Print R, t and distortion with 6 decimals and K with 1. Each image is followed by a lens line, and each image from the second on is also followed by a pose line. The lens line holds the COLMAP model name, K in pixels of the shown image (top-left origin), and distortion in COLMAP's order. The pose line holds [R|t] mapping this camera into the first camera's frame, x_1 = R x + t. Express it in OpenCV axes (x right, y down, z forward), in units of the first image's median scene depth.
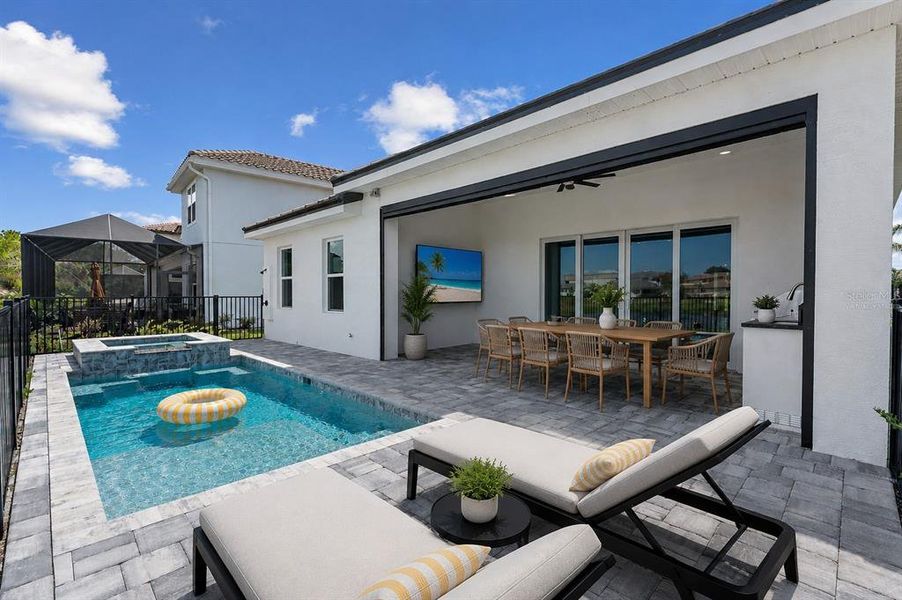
lens RADIAL K [[404.5, 0, 446.9], [0, 404.5, 291.2], [0, 0, 1]] dist [-0.007609, 0.001770]
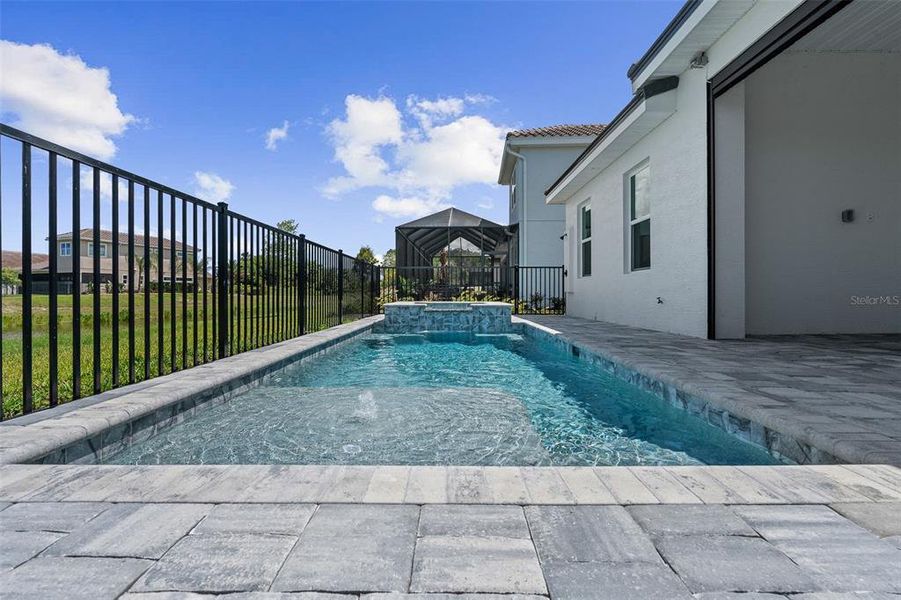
lens RADIAL K [[404.1, 0, 457.6], [0, 404.1, 294.7], [0, 0, 1]] dist [-0.007609, 0.001770]
pose [[0.713740, 0.001654, -0.700409, -0.011589], [0.001285, 0.999992, 0.003671, 0.101786], [0.700409, -0.003520, 0.713733, 0.309821]]
